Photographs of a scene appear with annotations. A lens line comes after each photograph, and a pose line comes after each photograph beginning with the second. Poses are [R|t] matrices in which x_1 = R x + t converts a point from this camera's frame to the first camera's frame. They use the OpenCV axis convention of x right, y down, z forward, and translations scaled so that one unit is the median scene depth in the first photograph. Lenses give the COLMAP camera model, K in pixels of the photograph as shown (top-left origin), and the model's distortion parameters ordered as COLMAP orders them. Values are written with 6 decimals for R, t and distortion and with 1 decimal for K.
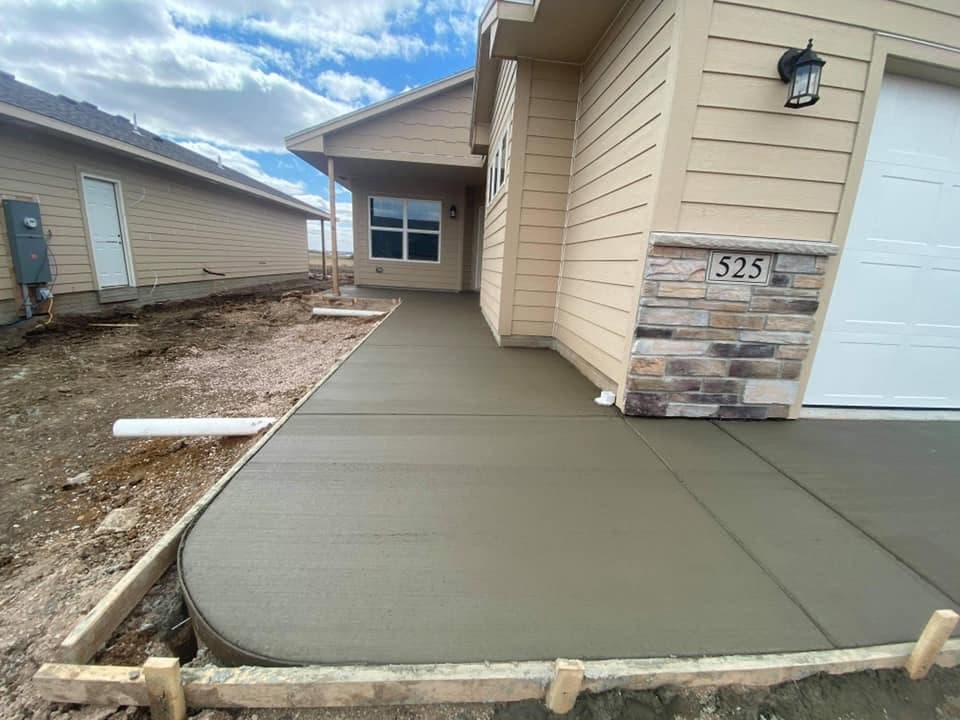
lens RADIAL K [[380.9, 0, 480.0], [0, 380.9, 360.0], [0, 0, 1]] dist [0.001941, -0.012563]
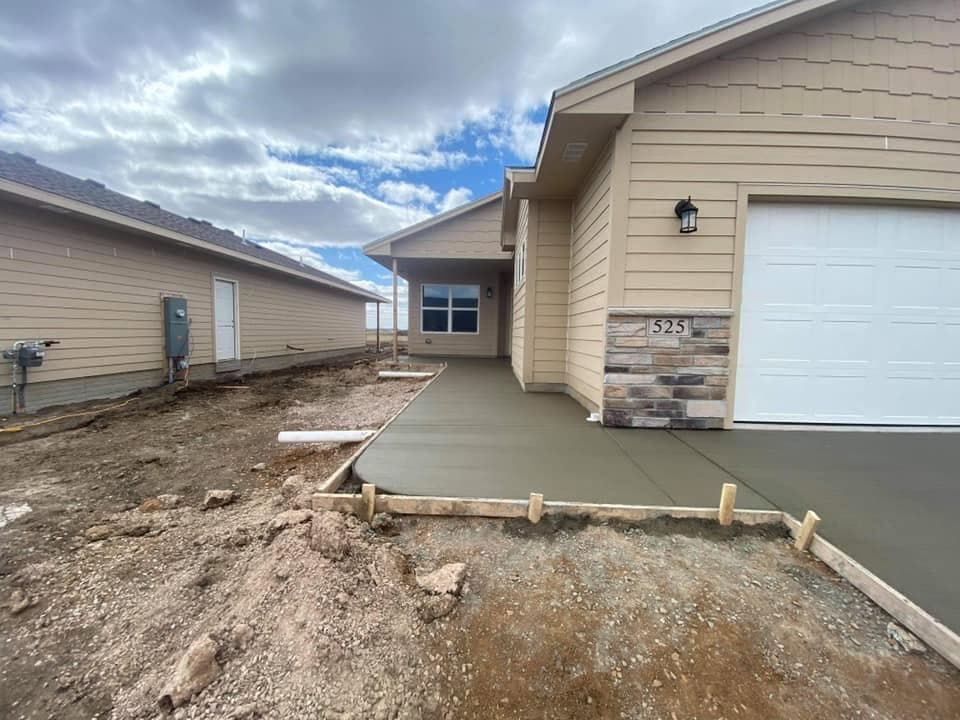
lens RADIAL K [[380.9, 0, 480.0], [0, 380.9, 360.0], [0, 0, 1]] dist [0.001941, -0.012563]
pose [[0.994421, -0.027696, -0.101785, 0.032499], [0.008634, 0.983049, -0.183137, 0.087705], [0.105132, 0.181236, 0.977804, -0.300025]]
